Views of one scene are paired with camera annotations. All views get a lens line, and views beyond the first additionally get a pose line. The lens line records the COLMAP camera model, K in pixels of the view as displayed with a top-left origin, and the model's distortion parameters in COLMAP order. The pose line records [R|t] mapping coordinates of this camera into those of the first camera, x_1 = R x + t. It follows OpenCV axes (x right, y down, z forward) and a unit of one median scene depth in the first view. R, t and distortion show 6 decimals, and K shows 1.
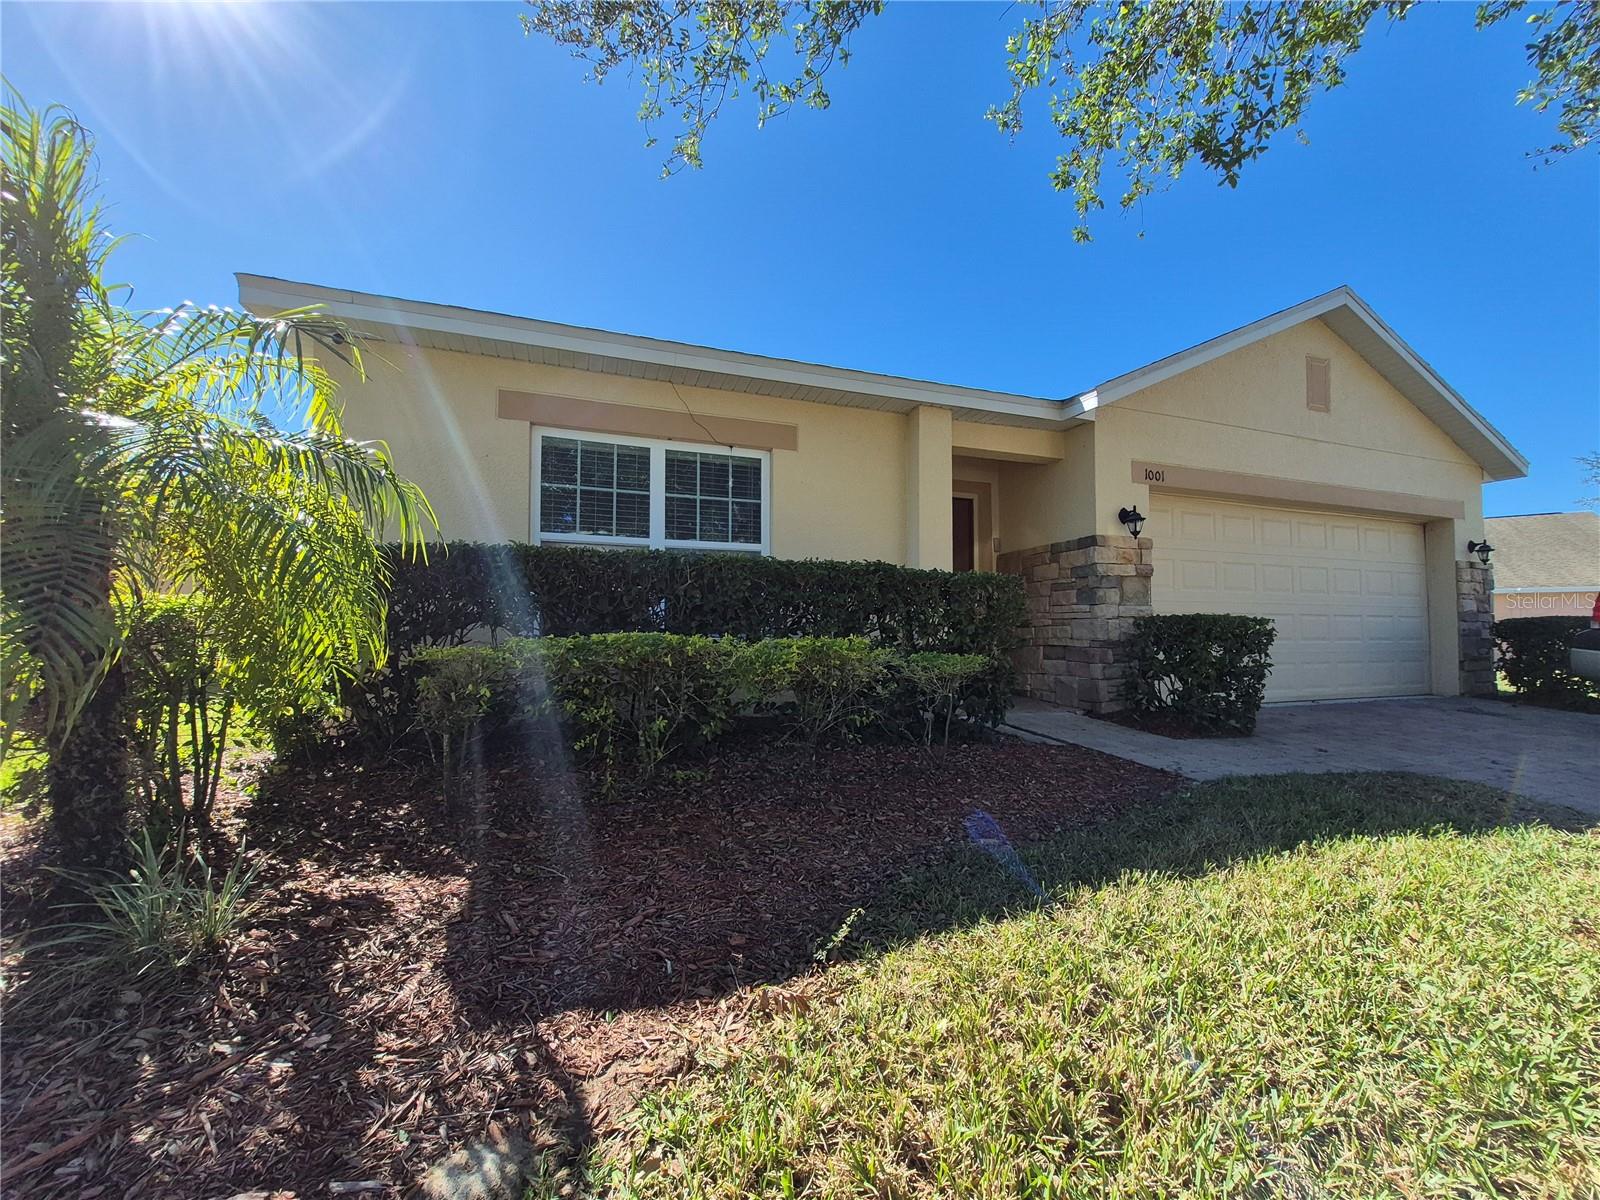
lens RADIAL K [[625.3, 0, 792.2], [0, 625.3, 607.2], [0, 0, 1]] dist [0.000074, -0.000298]
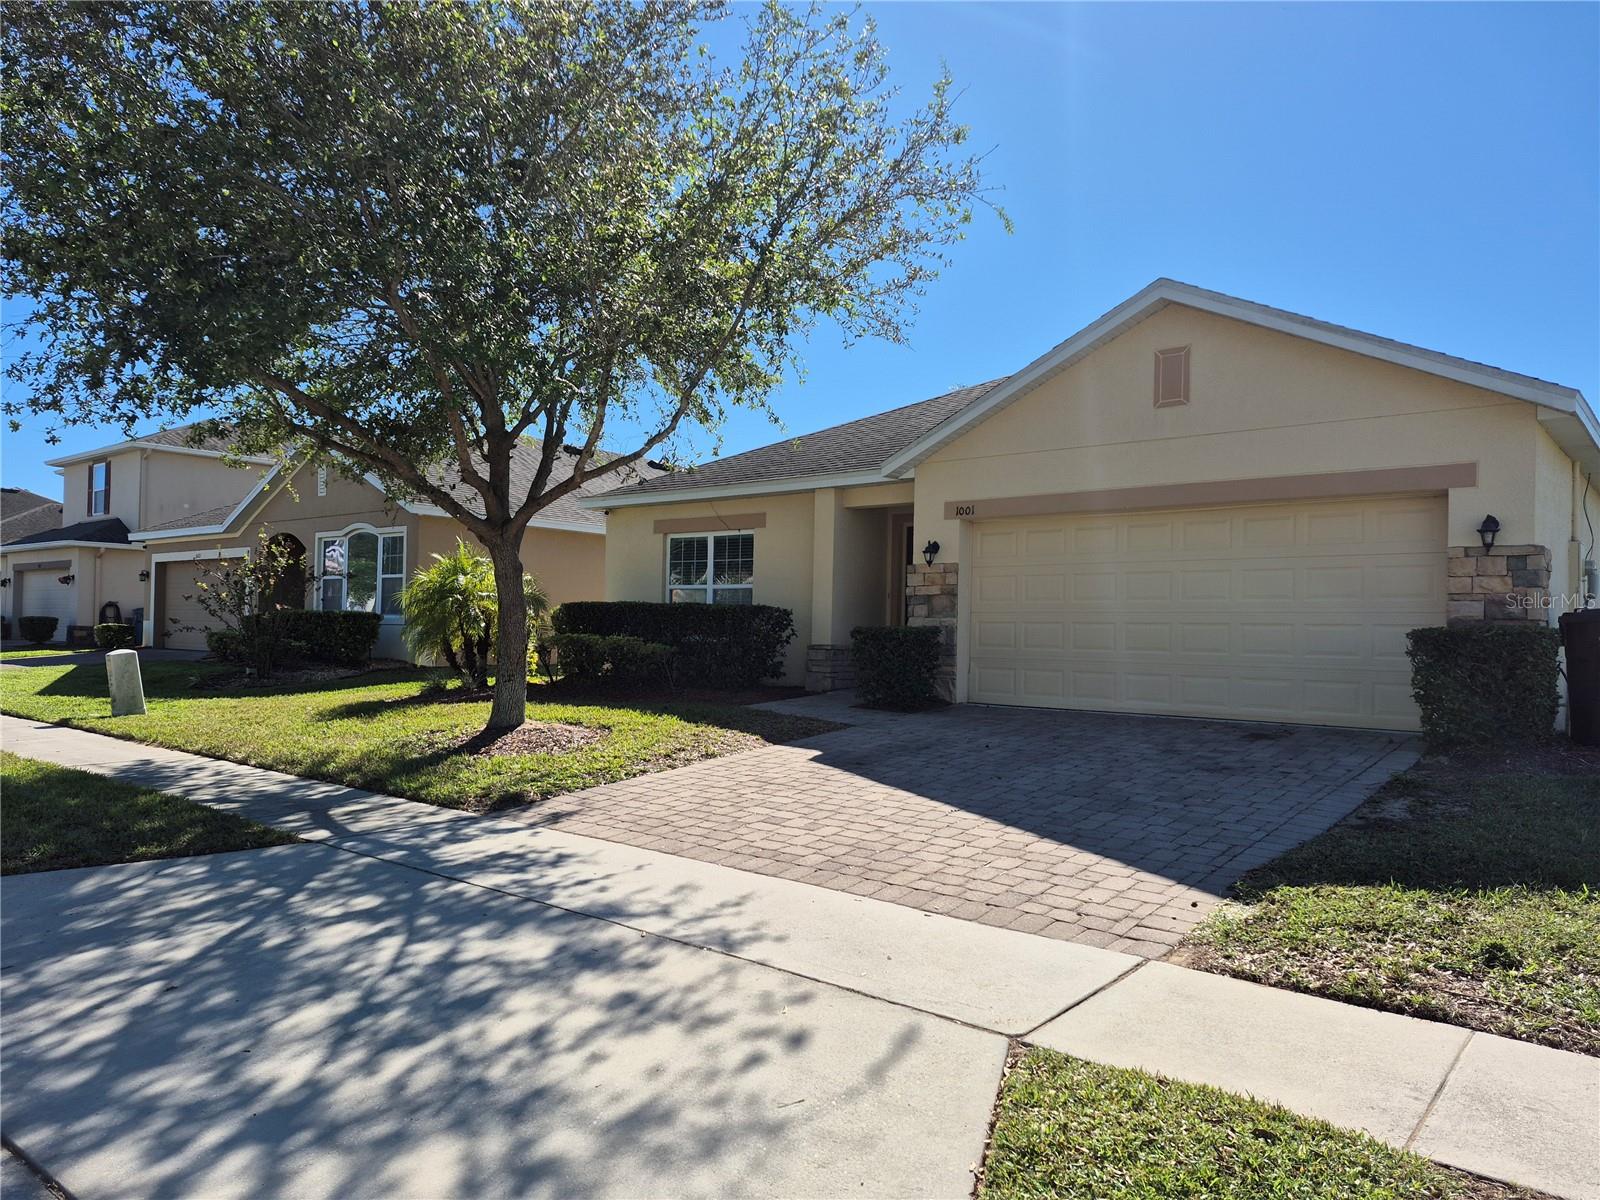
lens RADIAL K [[1091.8, 0, 802.0], [0, 1091.8, 631.6], [0, 0, 1]] dist [0.071196, 0.000447]
pose [[0.517416, 0.007525, -0.855701, 2.274217], [0.019435, 0.999600, 0.020542, -0.024977], [0.855513, -0.027259, 0.517063, -0.390430]]
